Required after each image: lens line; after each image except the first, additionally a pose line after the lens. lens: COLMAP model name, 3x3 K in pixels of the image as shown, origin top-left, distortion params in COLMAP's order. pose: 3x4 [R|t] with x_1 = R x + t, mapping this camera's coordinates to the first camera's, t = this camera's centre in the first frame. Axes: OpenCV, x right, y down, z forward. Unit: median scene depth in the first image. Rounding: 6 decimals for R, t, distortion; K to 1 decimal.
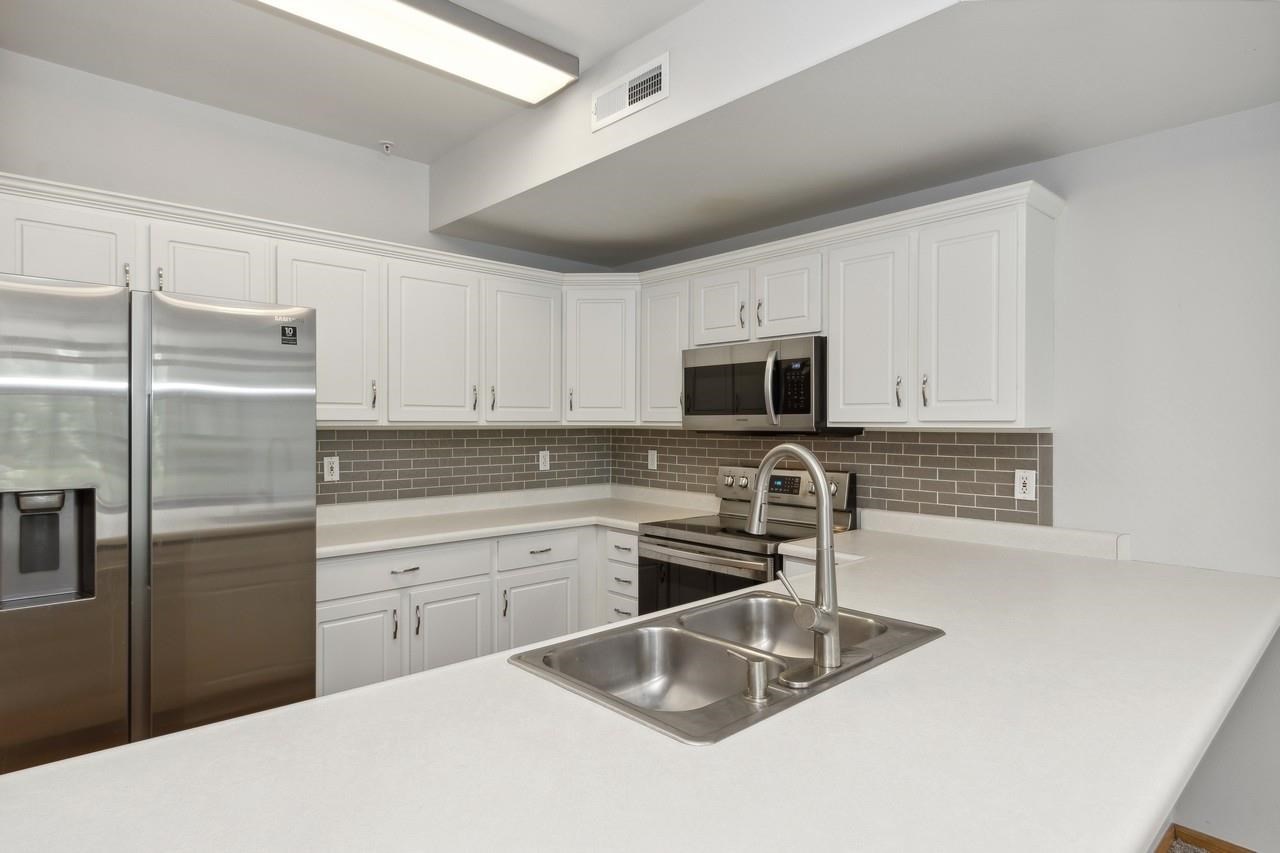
lens RADIAL K [[692.1, 0, 642.9], [0, 692.1, 426.5], [0, 0, 1]] dist [0.004029, -0.001351]
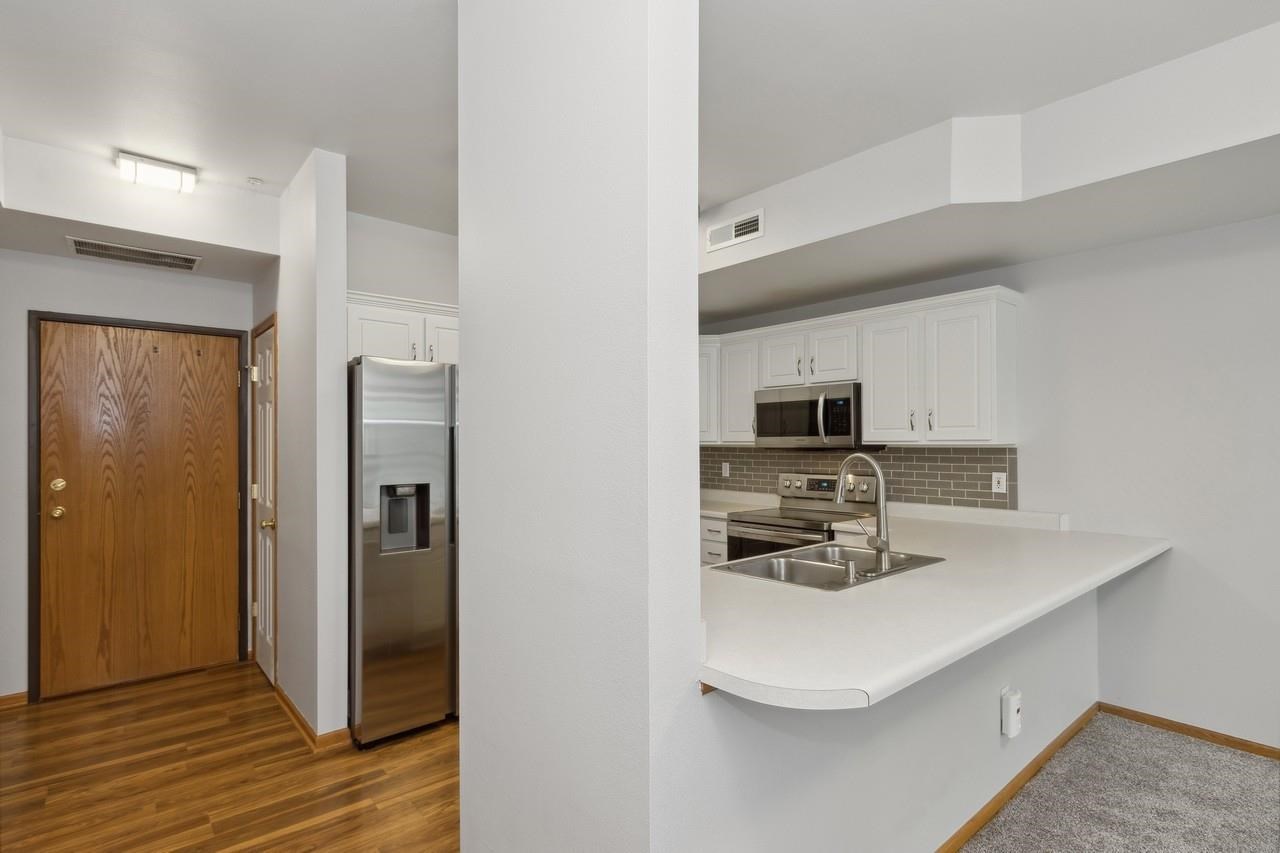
lens RADIAL K [[628.0, 0, 640.8], [0, 628.0, 440.2], [0, 0, 1]] dist [0.000433, 0.000198]
pose [[0.999316, -0.005878, -0.036521, -0.153813], [0.005528, 0.999938, -0.009668, 0.001582], [0.036575, 0.009459, 0.999286, -0.345945]]
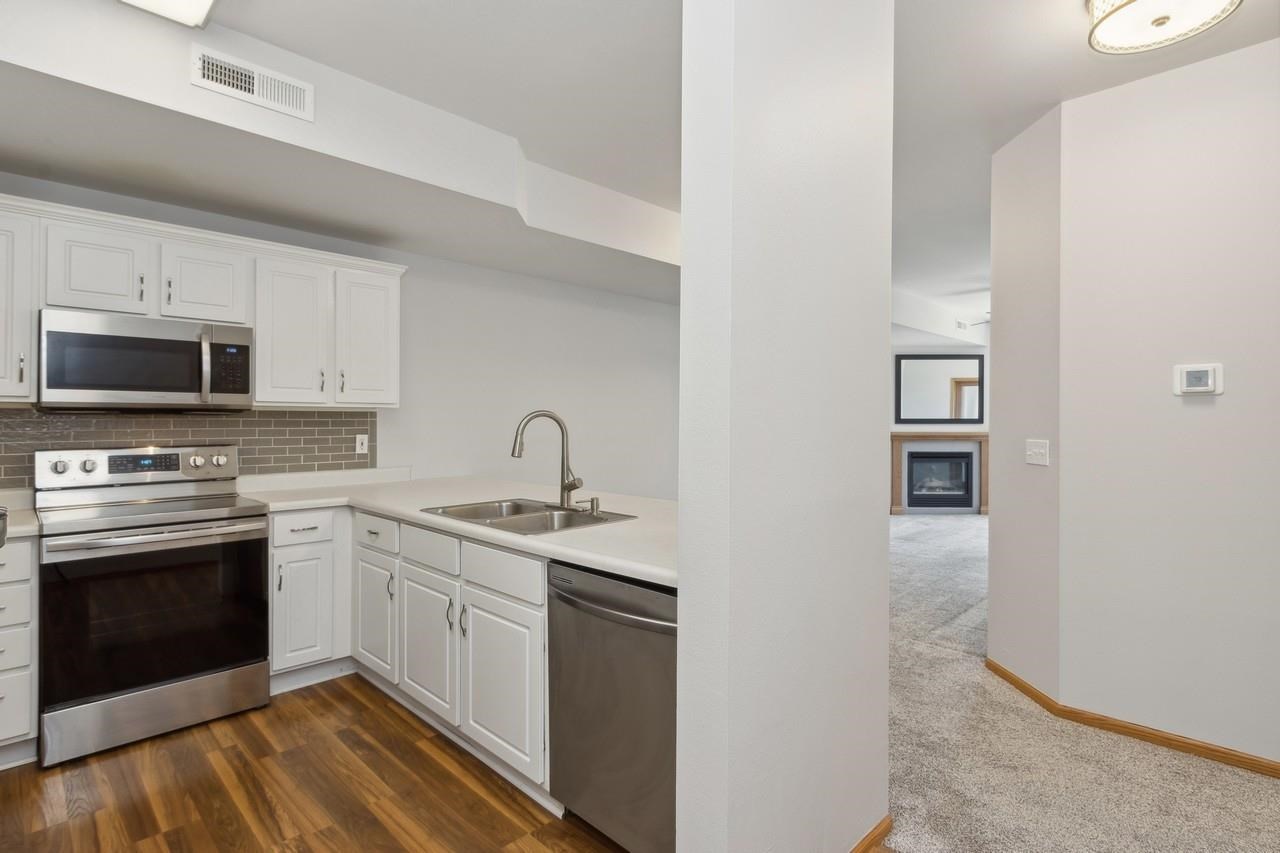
lens RADIAL K [[628.0, 0, 638.1], [0, 628.0, 415.1], [0, 0, 1]] dist [0.000433, 0.000198]
pose [[-0.047865, -0.007287, 0.998827, -0.836578], [-0.013967, 0.999881, 0.006625, -0.000459], [-0.998756, -0.013634, -0.047961, 0.402649]]
